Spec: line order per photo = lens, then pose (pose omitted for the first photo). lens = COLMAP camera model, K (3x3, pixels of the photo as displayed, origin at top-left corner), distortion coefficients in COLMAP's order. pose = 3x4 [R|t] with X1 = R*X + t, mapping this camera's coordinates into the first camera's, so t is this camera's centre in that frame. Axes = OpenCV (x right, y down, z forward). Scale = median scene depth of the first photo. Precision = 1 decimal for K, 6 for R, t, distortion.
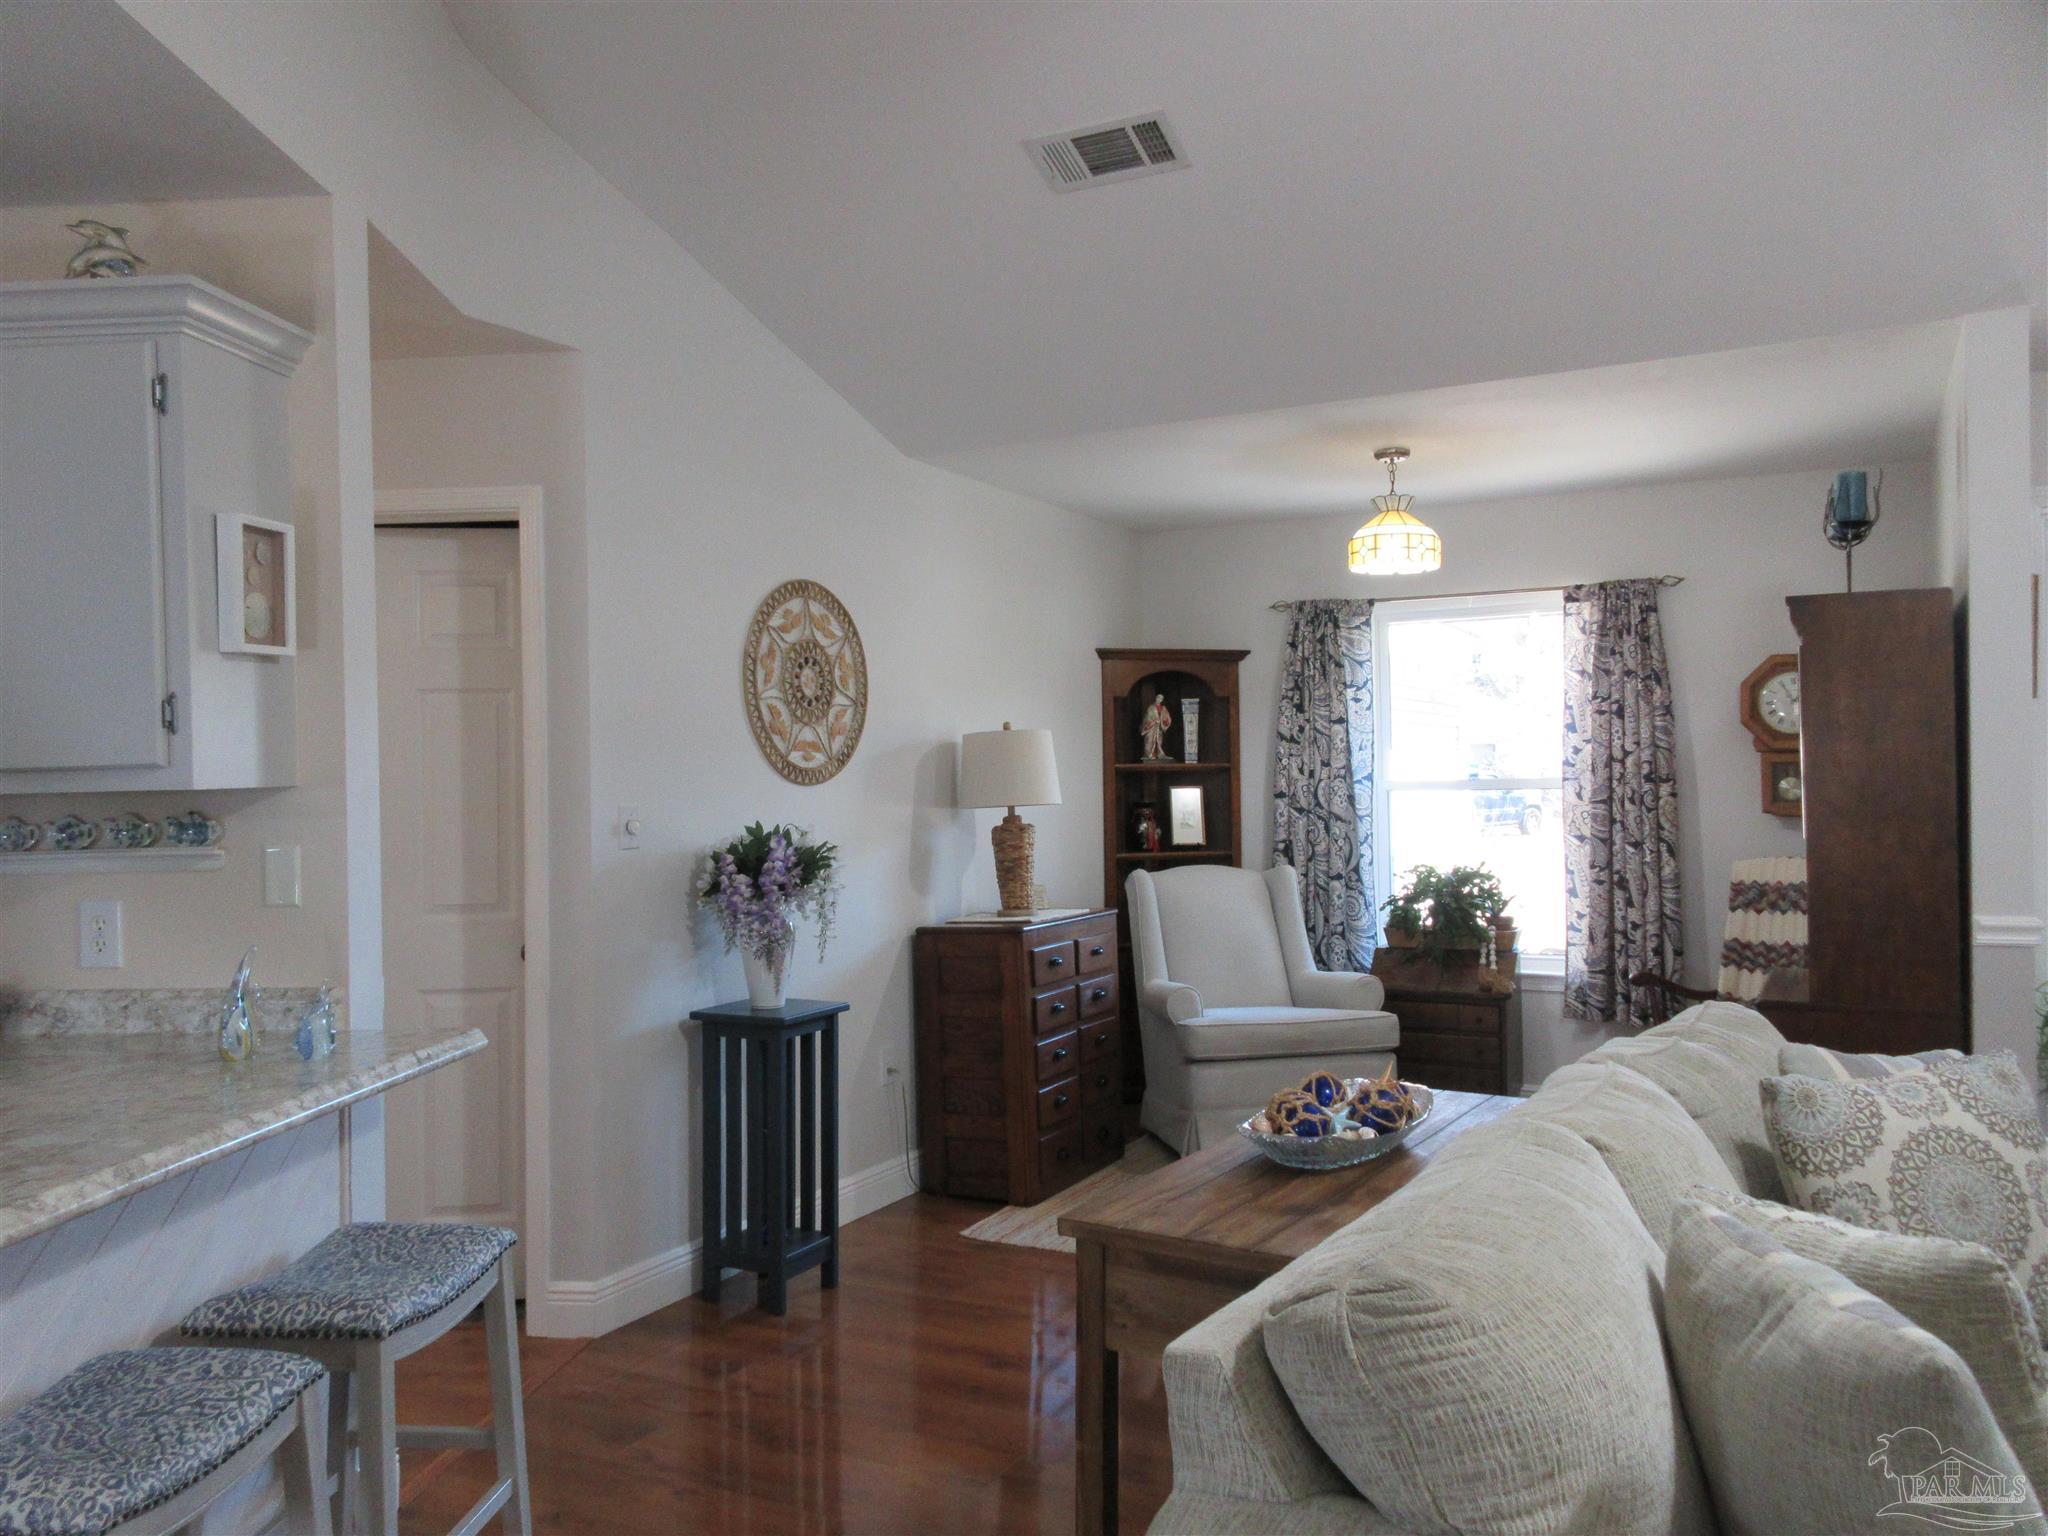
lens RADIAL K [[1560.2, 0, 1061.0], [0, 1560.2, 753.8], [0, 0, 1]] dist [0.026555, 0.006379]
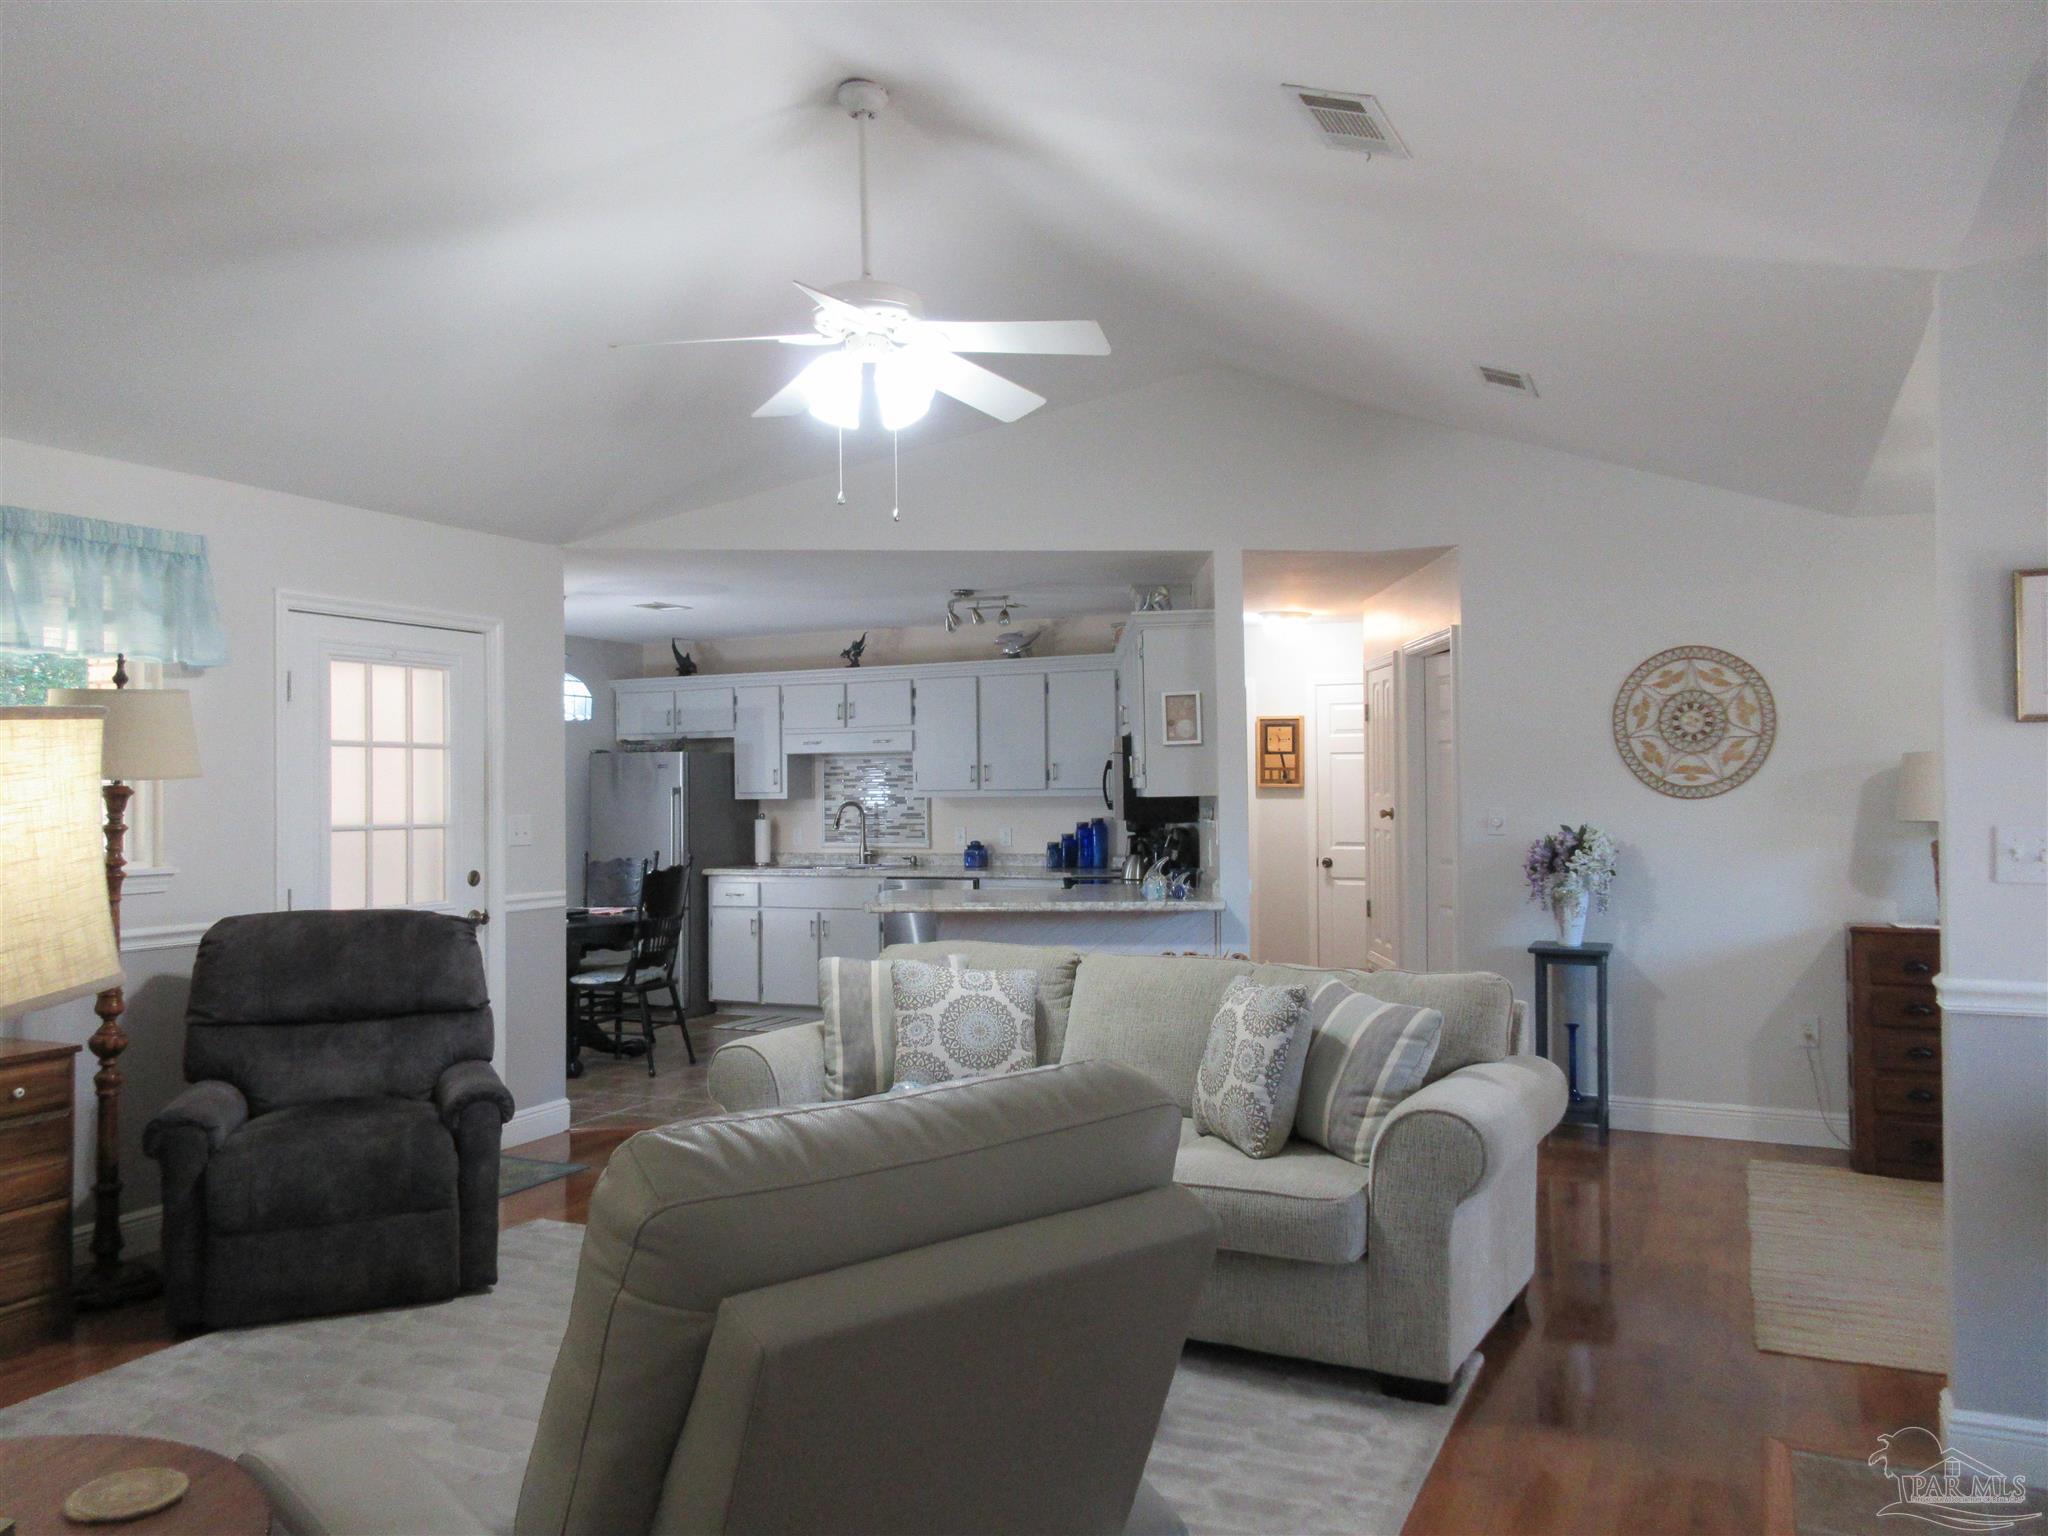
lens RADIAL K [[1499.2, 0, 1042.3], [0, 1499.2, 769.1], [0, 0, 1]] dist [0.012033, 0.009266]
pose [[0.058461, 0.000358, -0.998290, 1.015601], [0.015182, 0.999884, 0.001247, -0.014481], [0.998174, -0.015229, 0.058449, 0.344028]]
